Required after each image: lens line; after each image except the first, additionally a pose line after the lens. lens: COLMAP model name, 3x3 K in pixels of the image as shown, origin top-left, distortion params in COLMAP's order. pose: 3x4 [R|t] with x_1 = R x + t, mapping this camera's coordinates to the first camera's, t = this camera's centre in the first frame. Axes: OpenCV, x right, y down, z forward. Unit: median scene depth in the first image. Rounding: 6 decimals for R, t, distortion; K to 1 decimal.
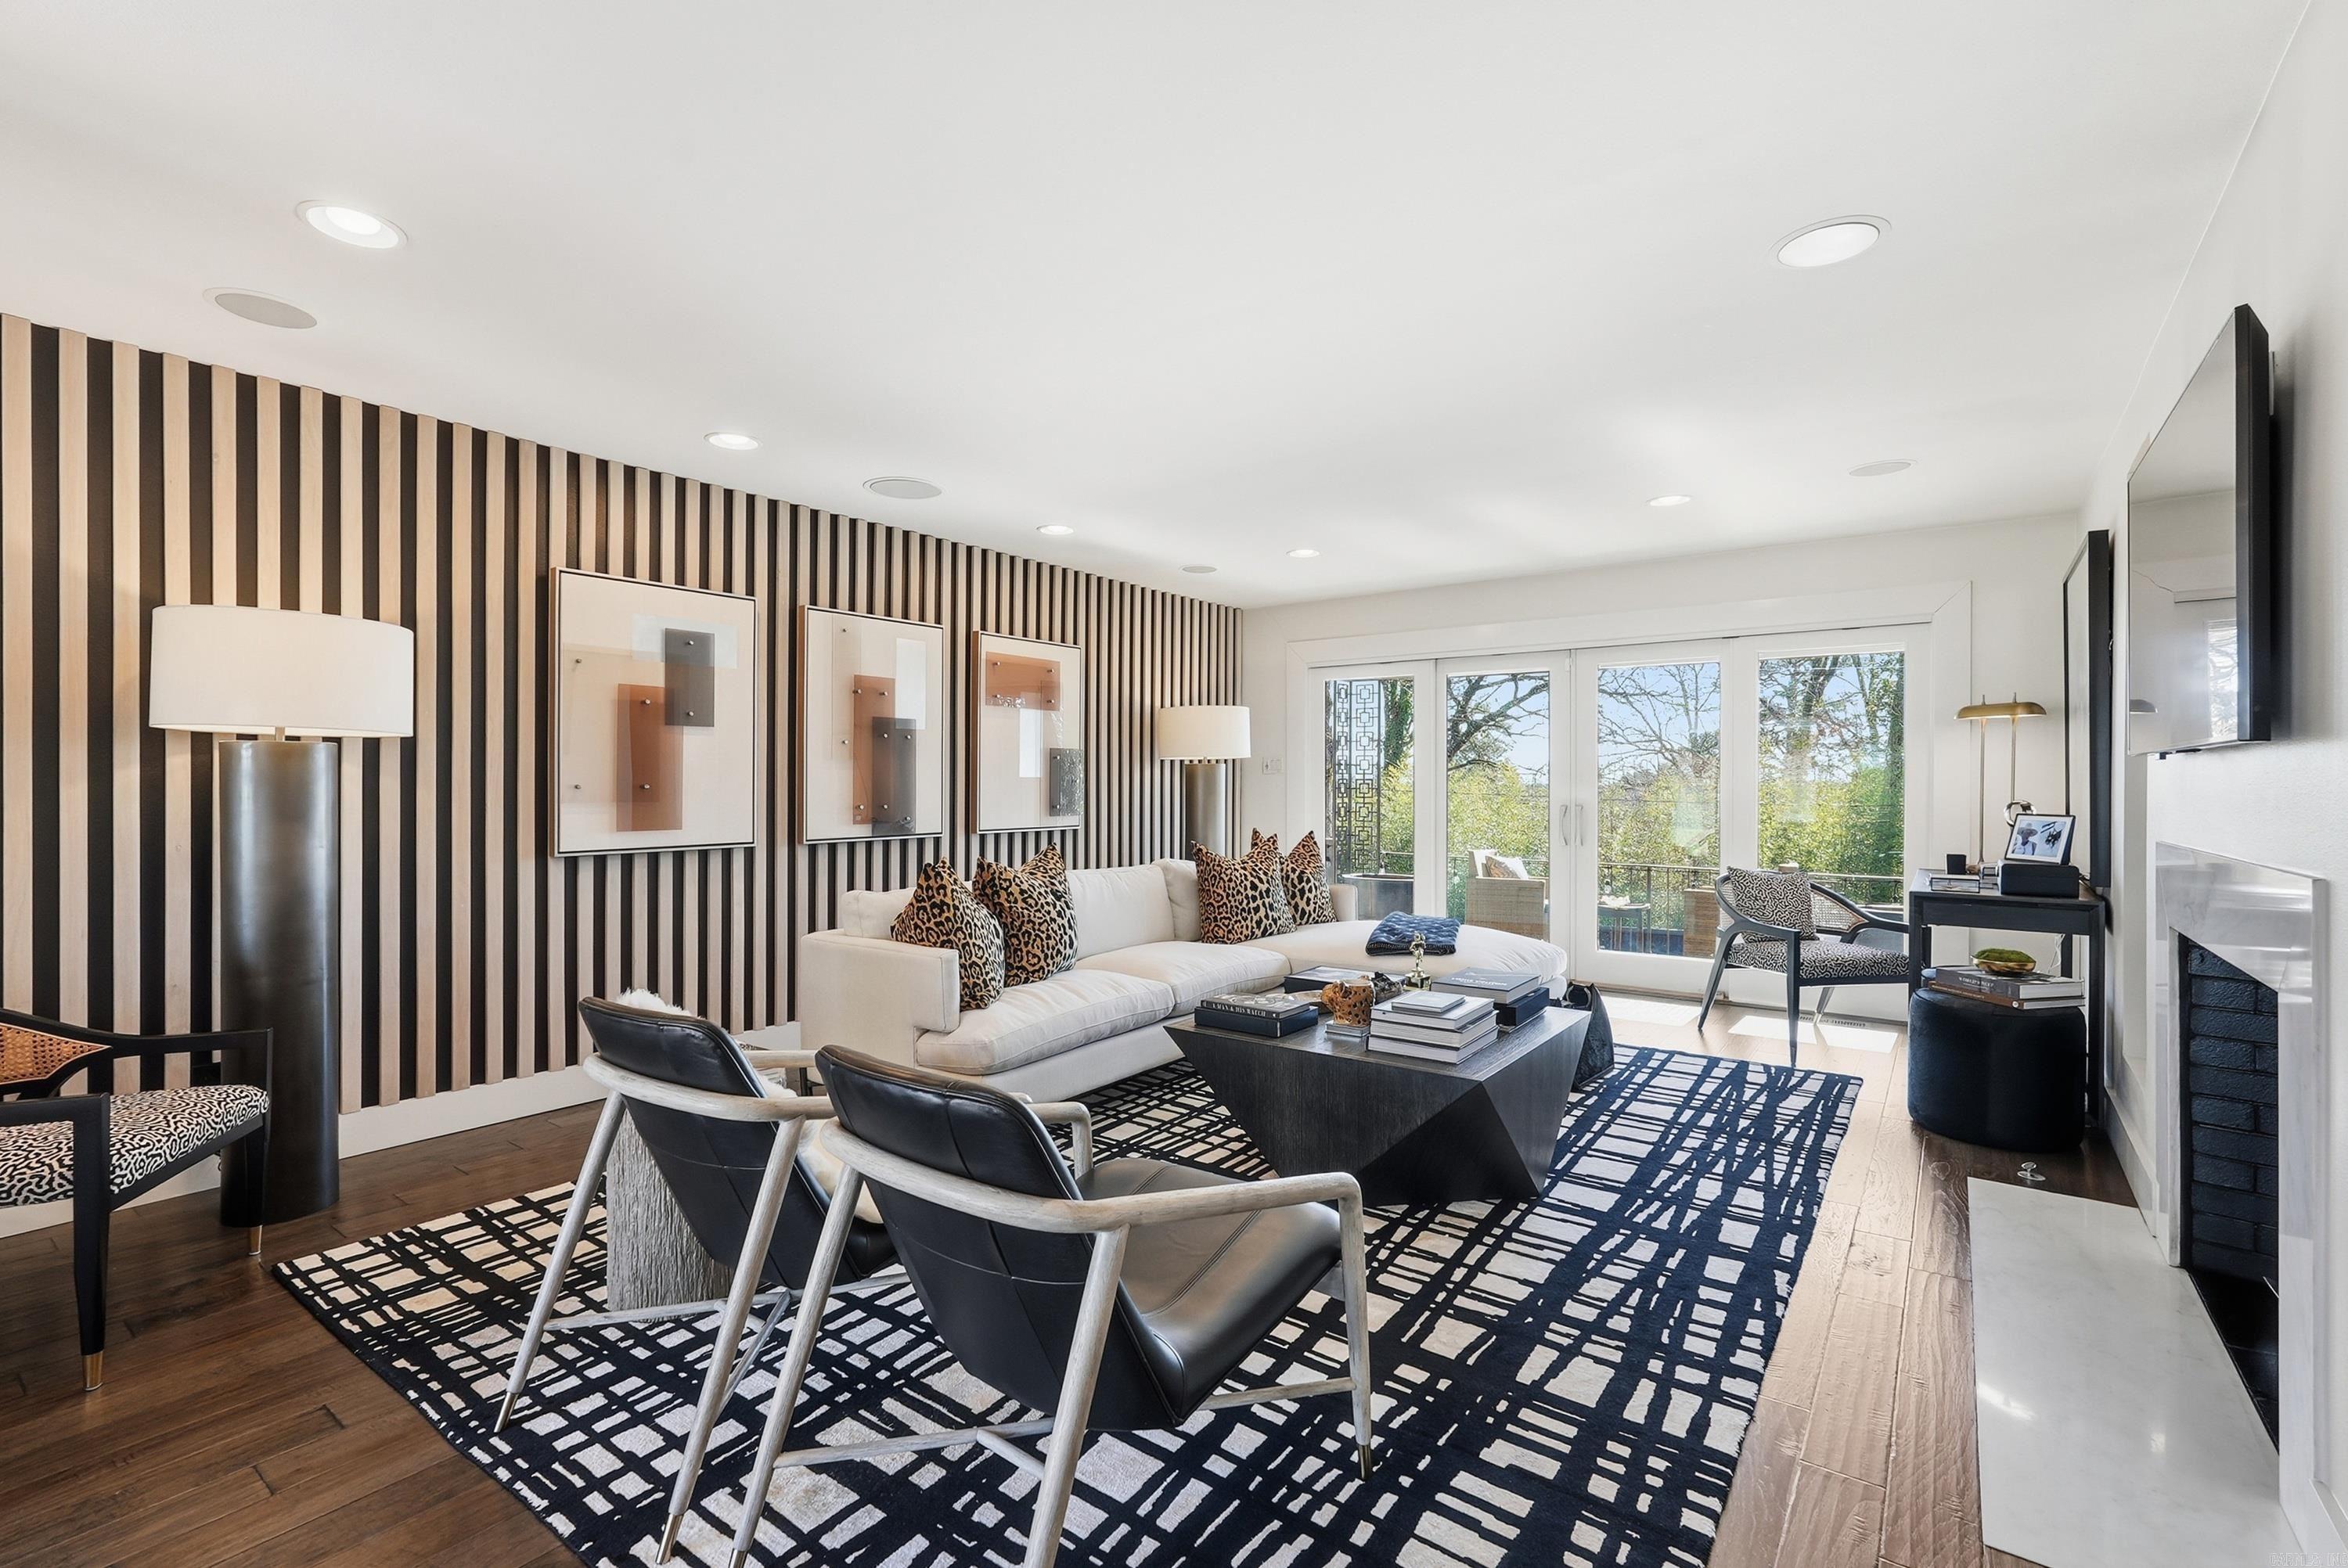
lens RADIAL K [[1045.3, 0, 1177.7], [0, 1045.3, 777.2], [0, 0, 1]] dist [-0.015648, 0.007424]
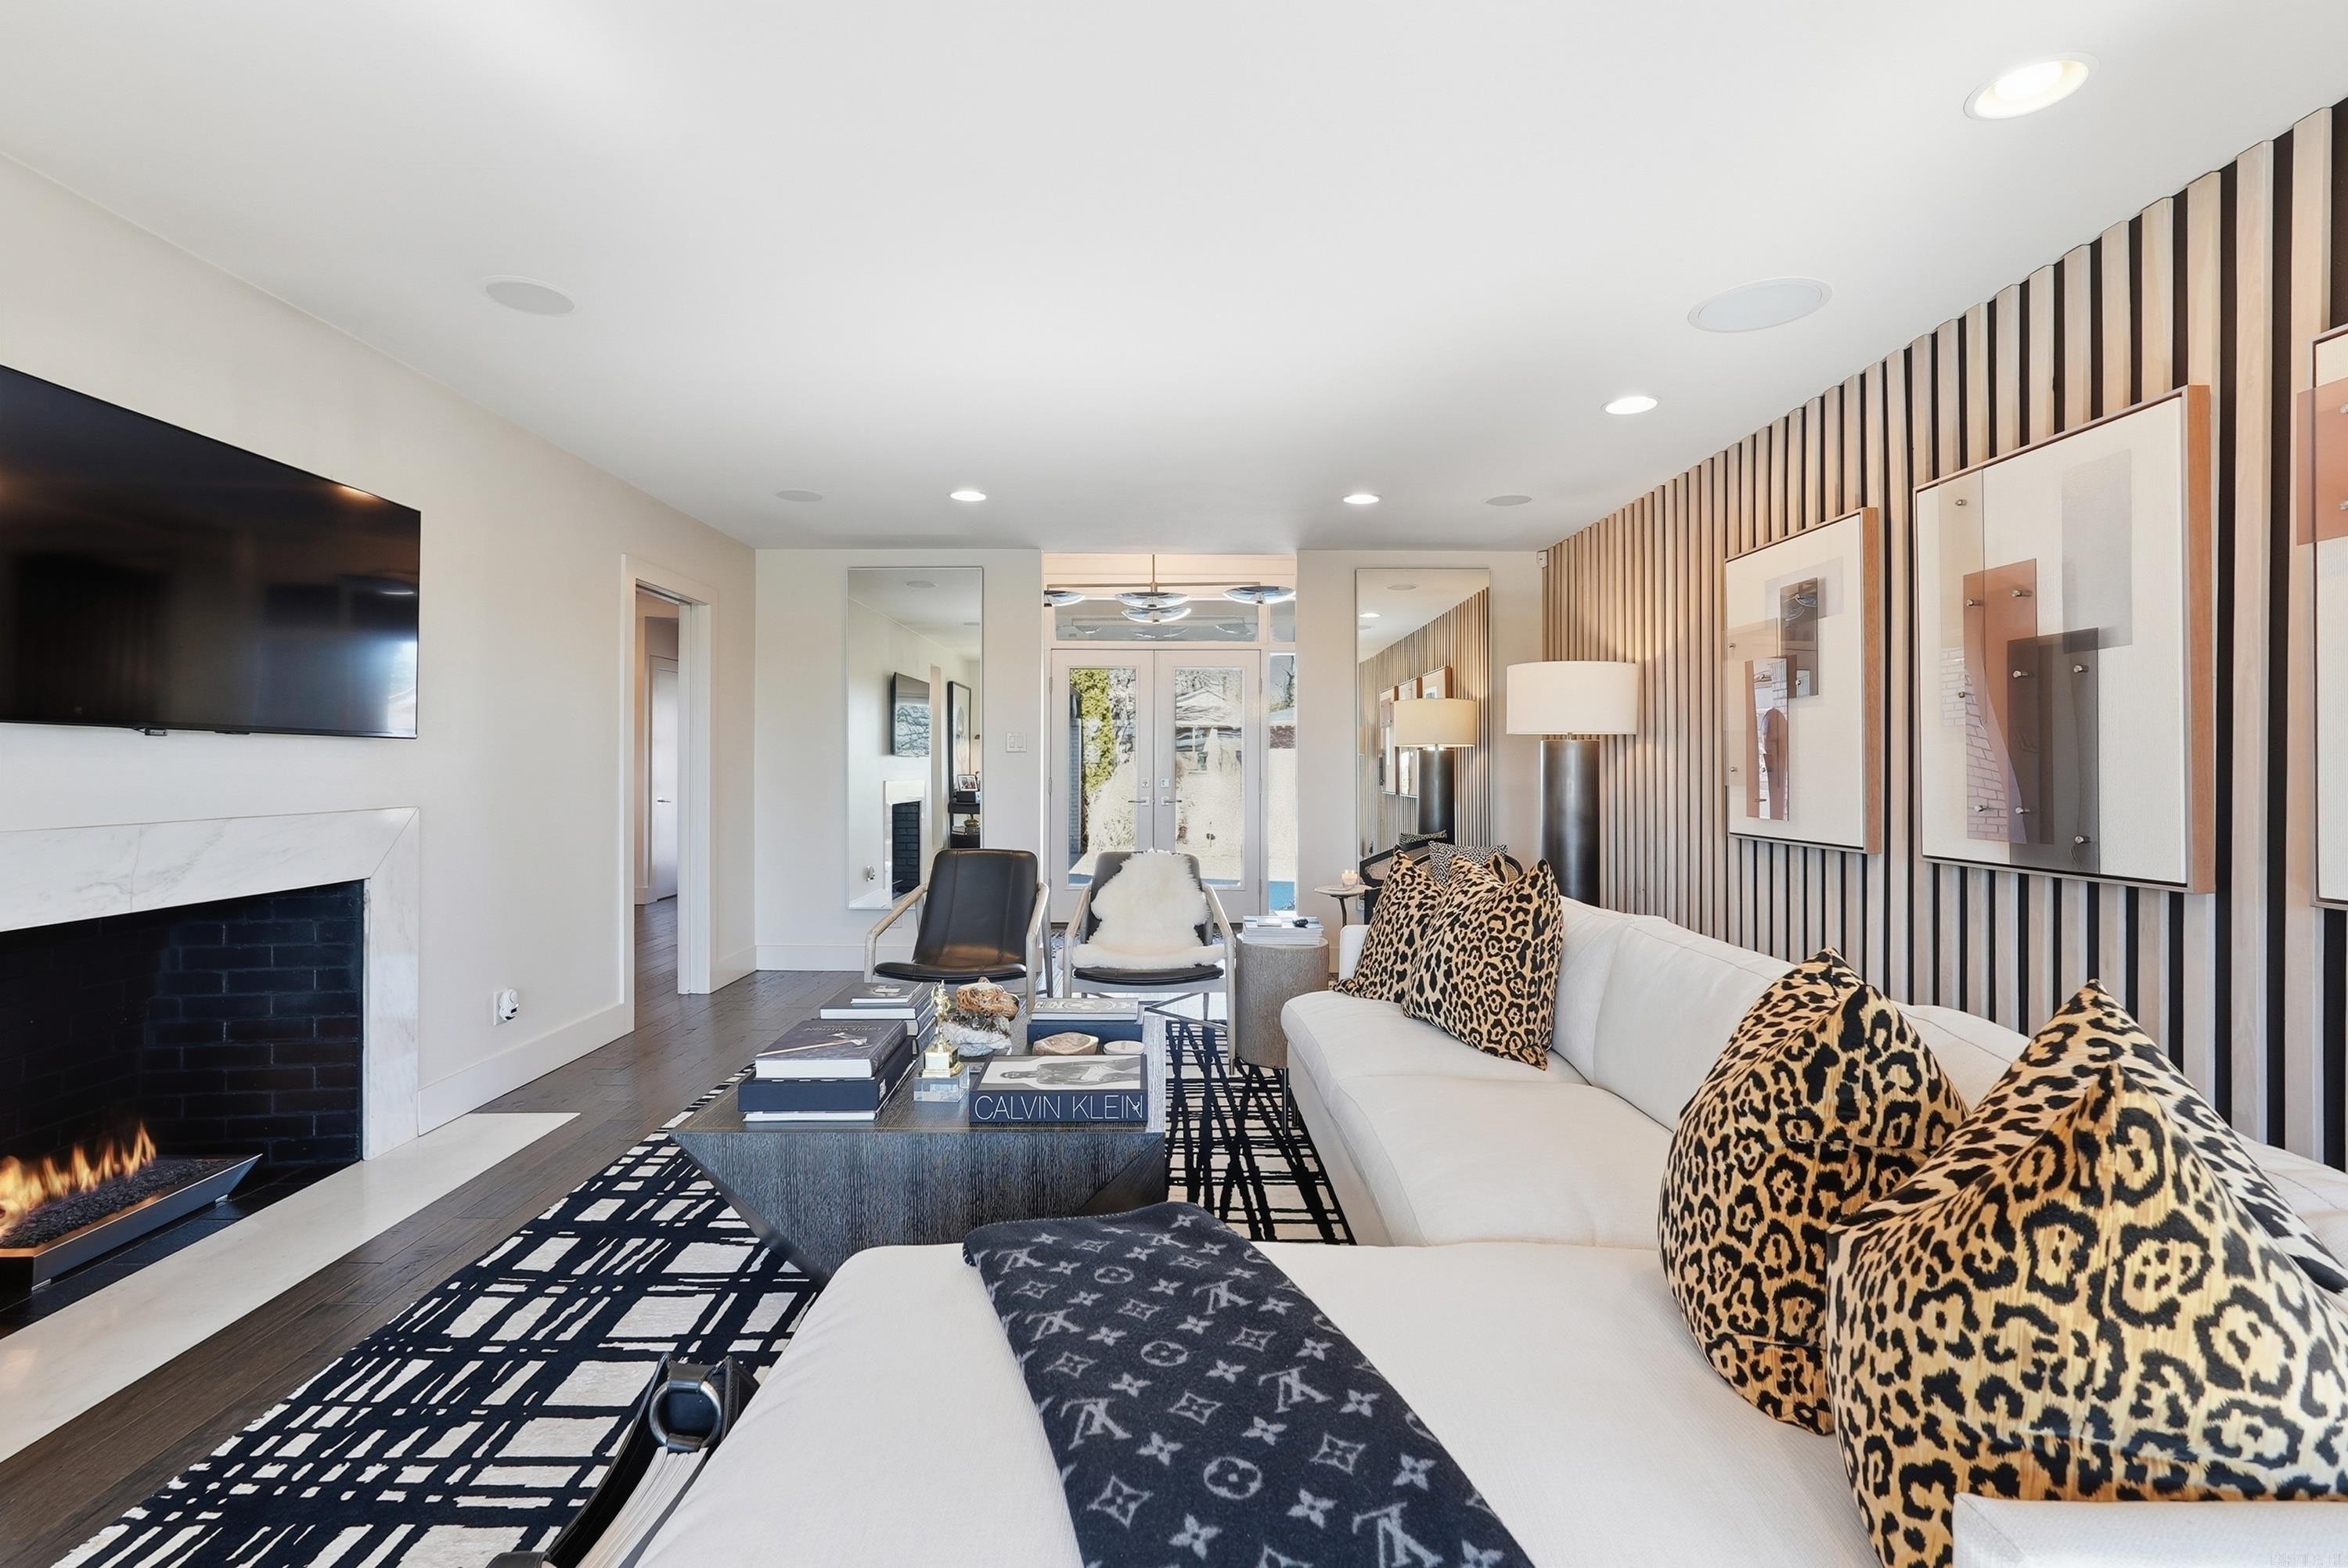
lens RADIAL K [[1058.5, 0, 1166.2], [0, 1058.5, 765.6], [0, 0, 1]] dist [-0.012682, 0.007427]
pose [[-0.801754, -0.002302, -0.597649, 0.617493], [0.001051, 0.999986, -0.005261, 0.014408], [0.597653, -0.004846, -0.801740, 1.941138]]
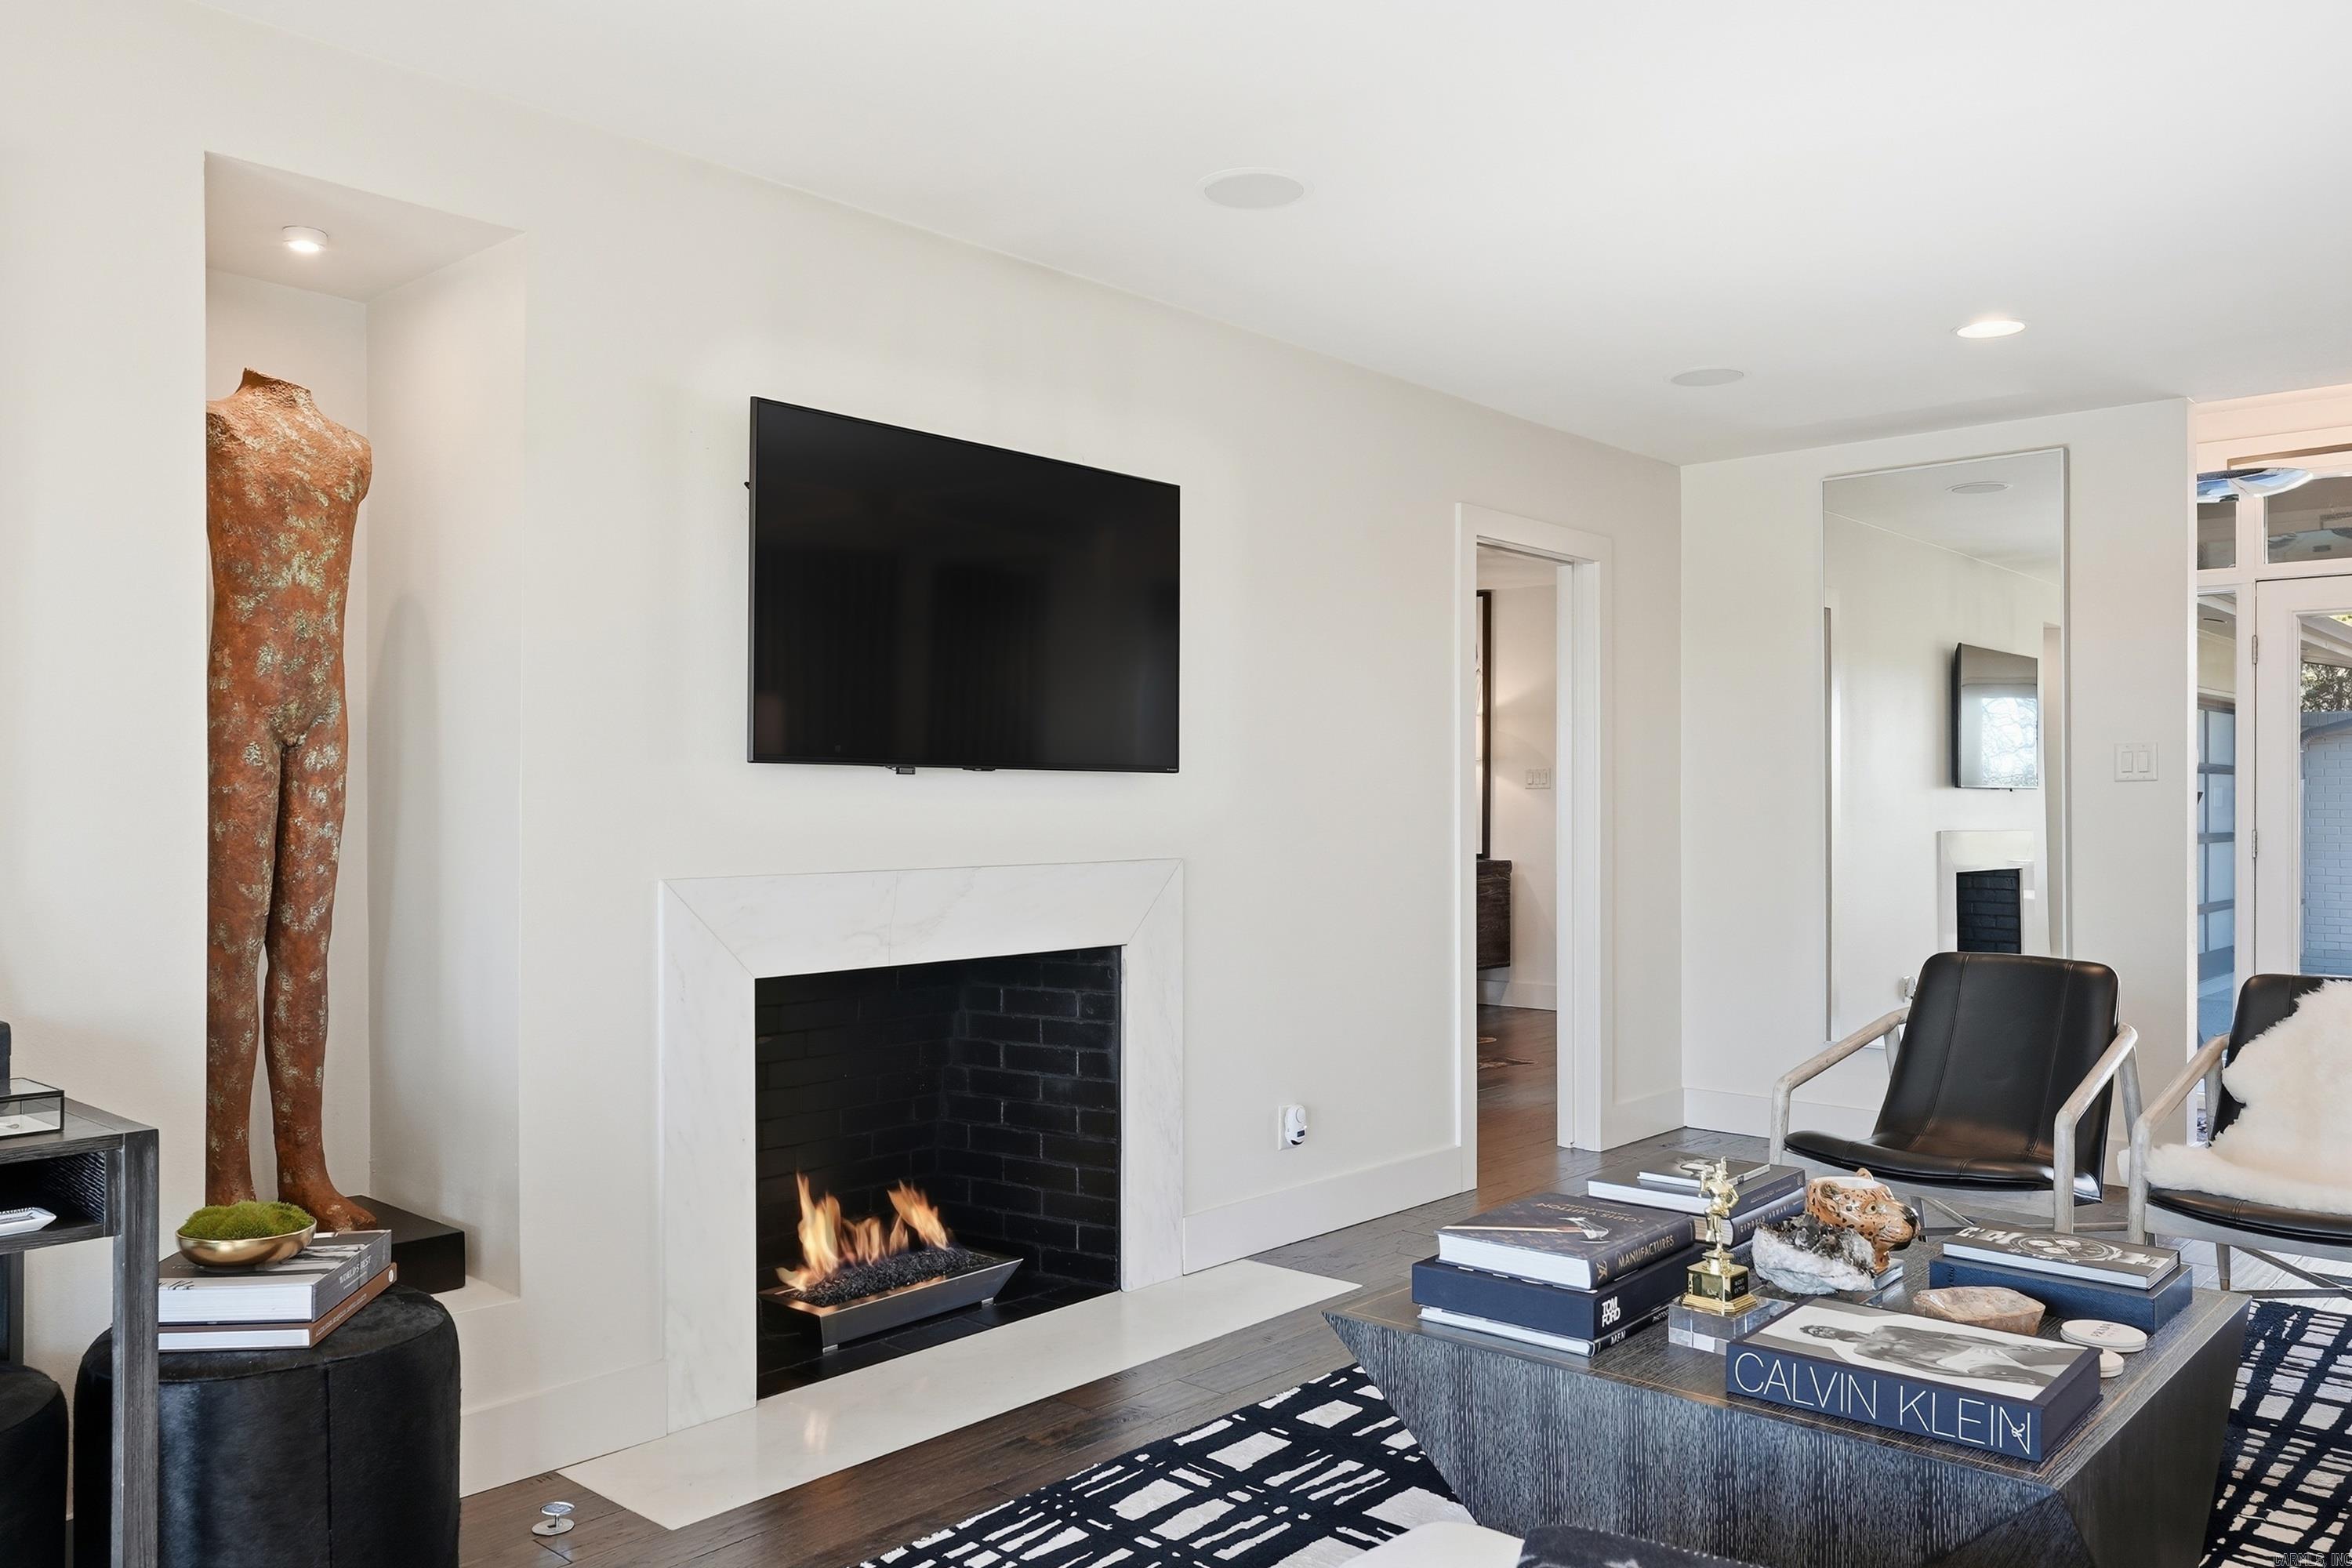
lens RADIAL K [[1742.3, 0, 1173.7], [0, 1742.3, 804.6], [0, 0, 1]] dist [-0.003014, 0.001494]
pose [[-0.995602, -0.002268, 0.093655, 0.452343], [-0.002732, 0.999985, -0.004818, 0.013432], [-0.093642, -0.005053, -0.995593, 2.029189]]
